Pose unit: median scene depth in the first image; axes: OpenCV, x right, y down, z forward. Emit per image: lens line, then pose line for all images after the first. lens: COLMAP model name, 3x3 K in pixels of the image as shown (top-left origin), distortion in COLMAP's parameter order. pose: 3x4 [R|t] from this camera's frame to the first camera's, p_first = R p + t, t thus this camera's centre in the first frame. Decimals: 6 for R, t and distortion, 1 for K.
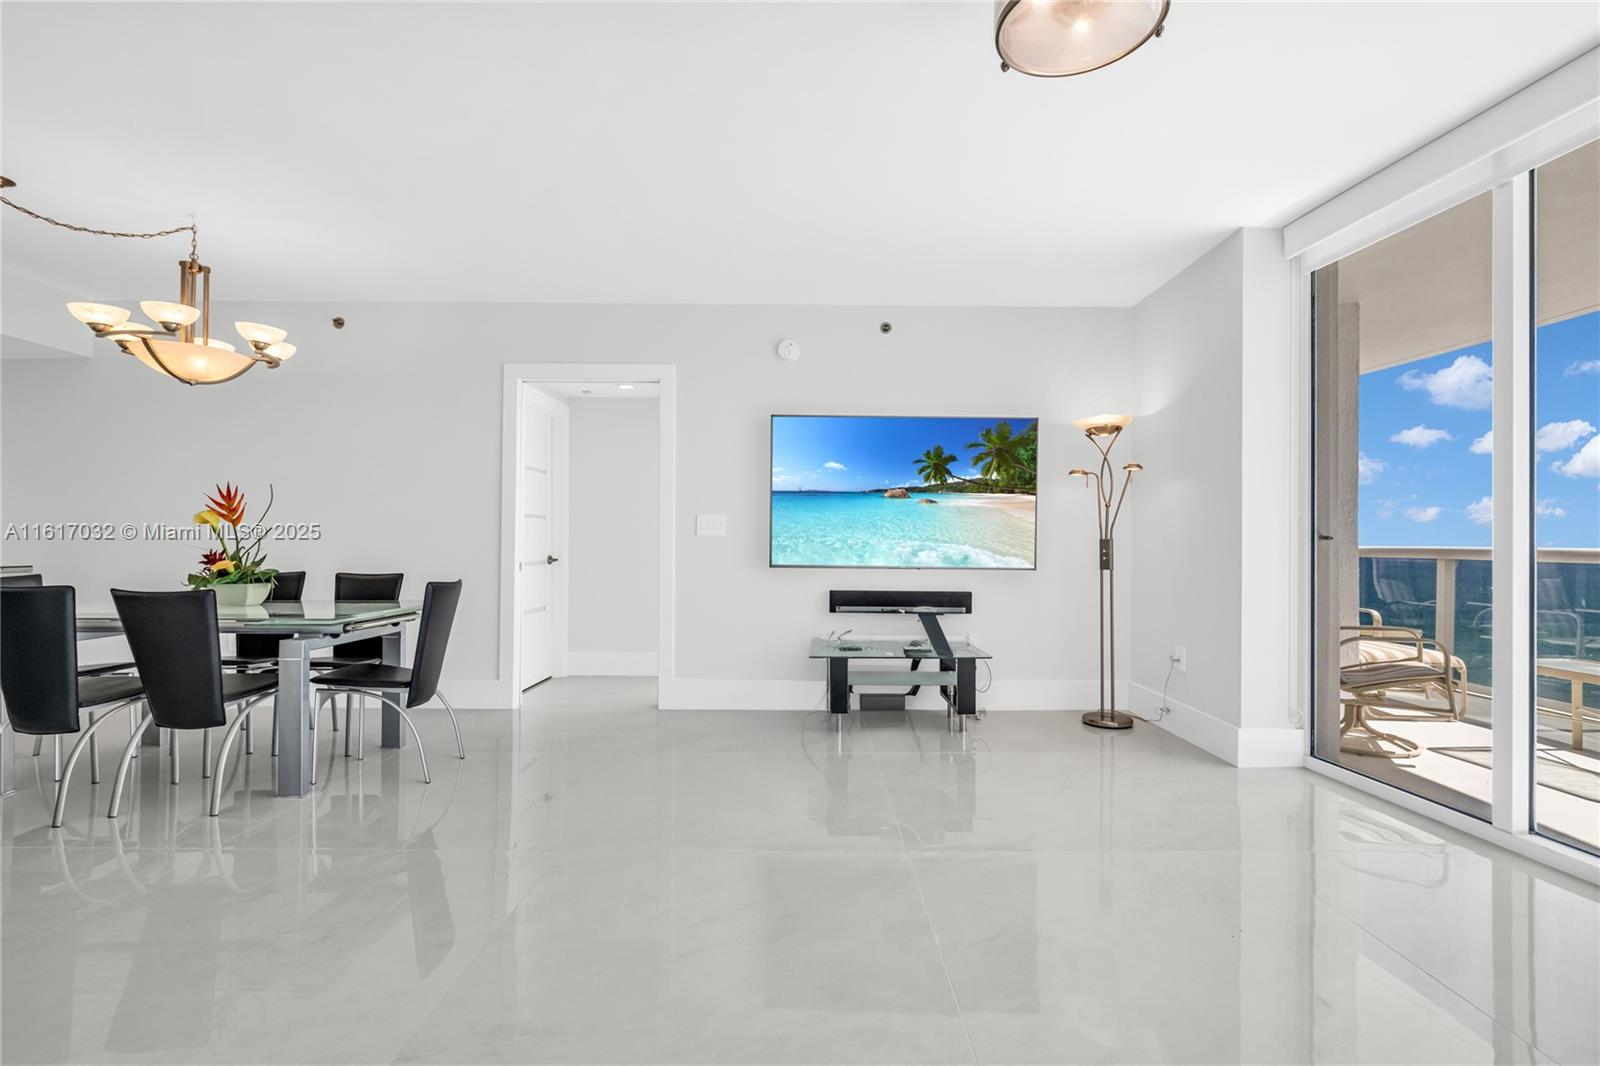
lens RADIAL K [[754.7, 0, 809.6], [0, 754.7, 544.1], [0, 0, 1]] dist [-0.004133, -0.000537]
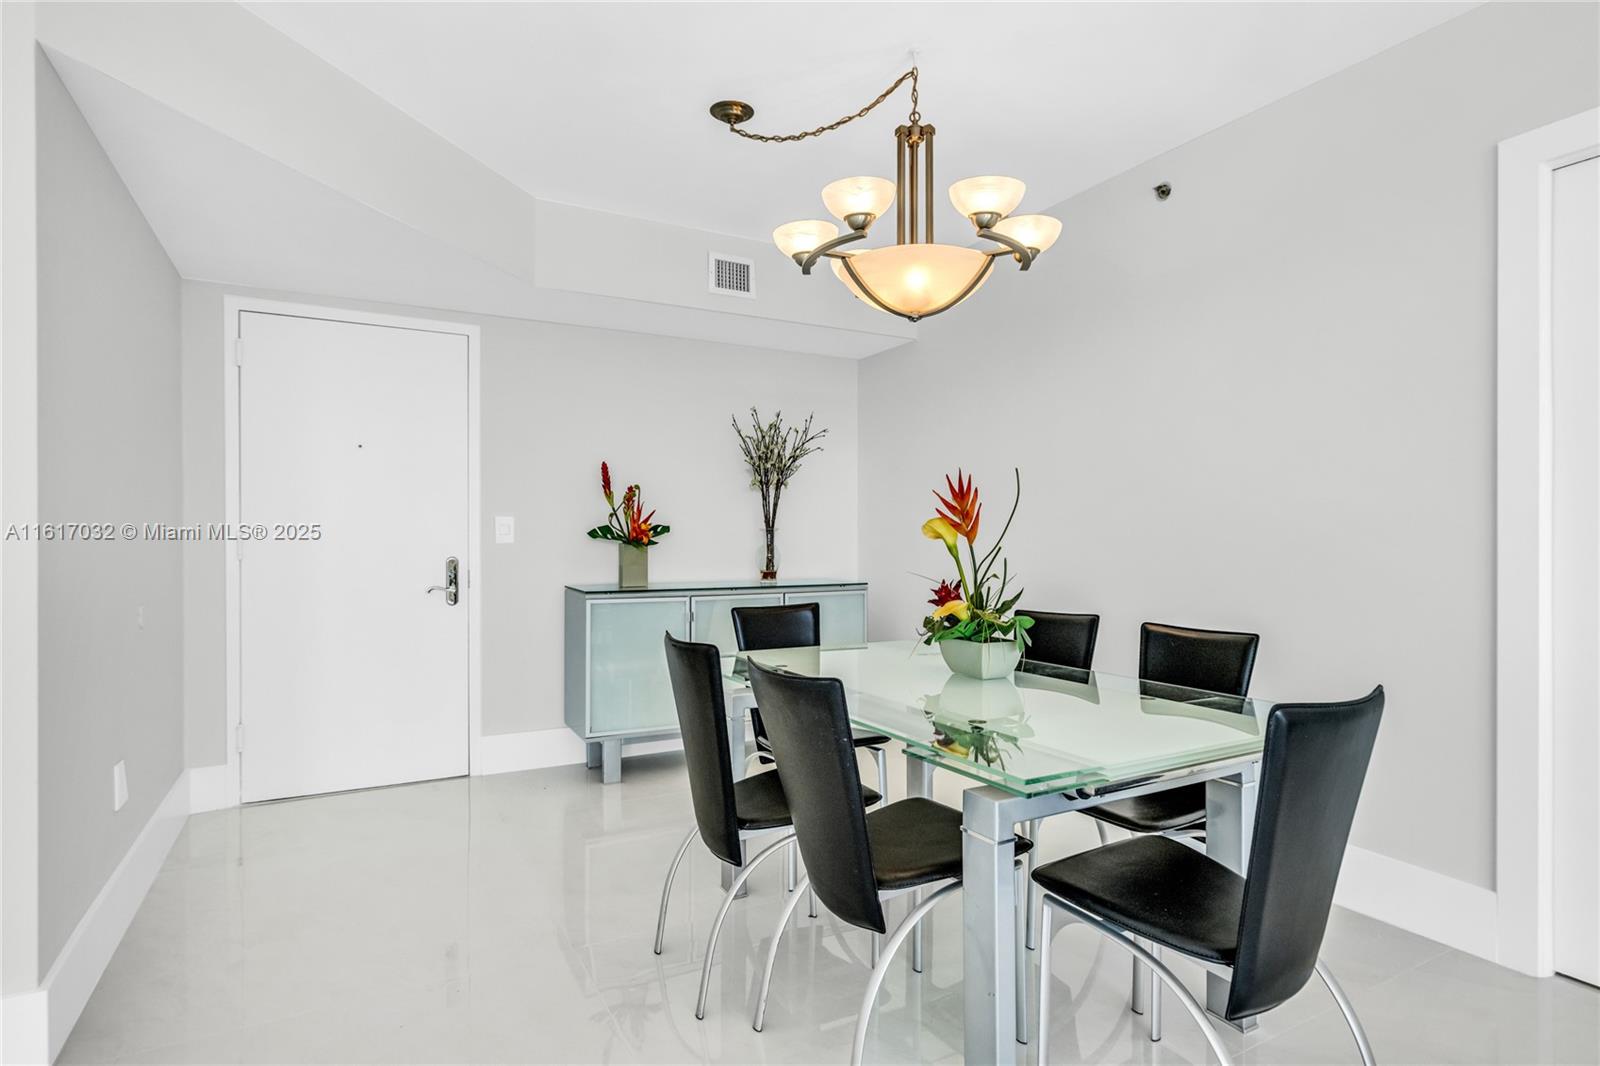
lens RADIAL K [[854.5, 0, 803.9], [0, 854.5, 528.7], [0, 0, 1]] dist [-0.011490, -0.000069]
pose [[0.488719, -0.015547, -0.872303, -0.240899], [0.005679, 0.999877, -0.014639, -0.025987], [0.872423, 0.002201, 0.488747, 0.559812]]
